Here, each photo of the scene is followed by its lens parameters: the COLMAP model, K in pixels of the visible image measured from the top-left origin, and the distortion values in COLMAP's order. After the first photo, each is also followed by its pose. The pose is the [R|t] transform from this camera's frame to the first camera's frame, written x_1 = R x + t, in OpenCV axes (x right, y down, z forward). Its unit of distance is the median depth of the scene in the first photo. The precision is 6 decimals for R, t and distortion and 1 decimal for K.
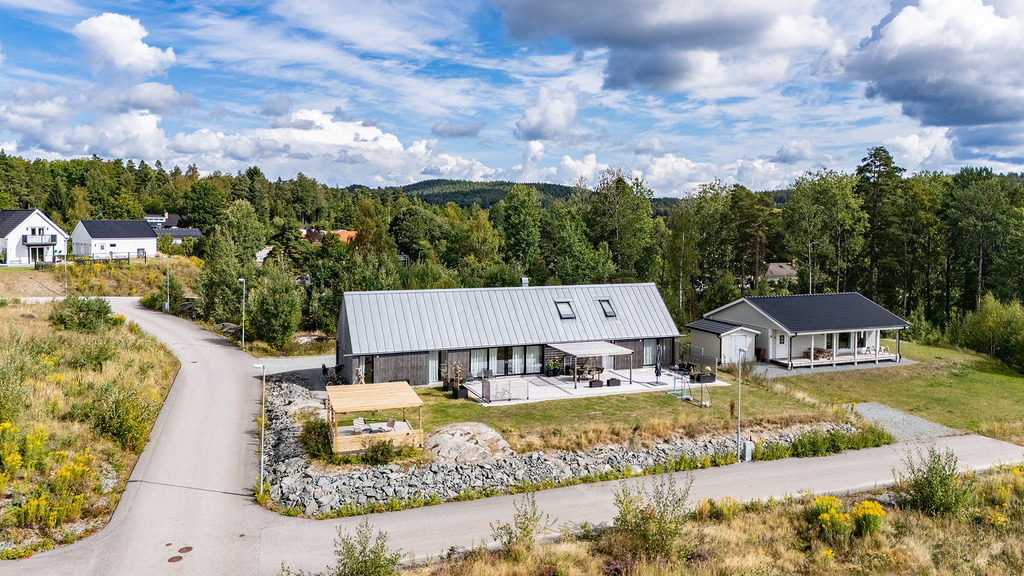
lens RADIAL K [[759.3, 0, 512.0], [0, 759.3, 288.0], [0, 0, 1]] dist [0.000697, -0.000111]
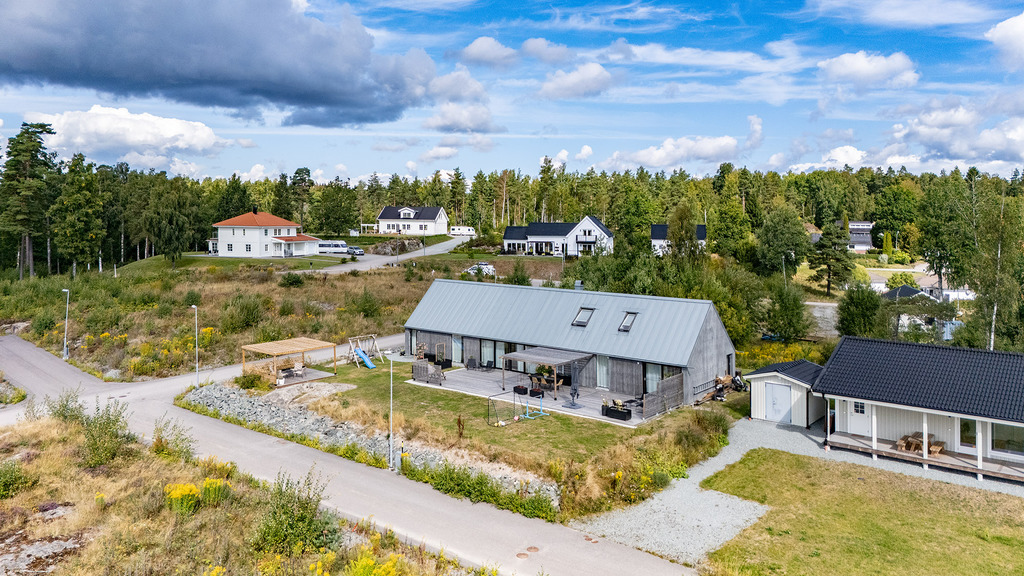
lens RADIAL K [[759.3, 0, 512.0], [0, 759.3, 288.0], [0, 0, 1]] dist [0.000697, -0.000111]
pose [[0.474941, 0.074763, -0.876836, 0.205830], [-0.084161, 0.995676, 0.039310, -0.008646], [0.875984, 0.055126, 0.479180, 0.114694]]
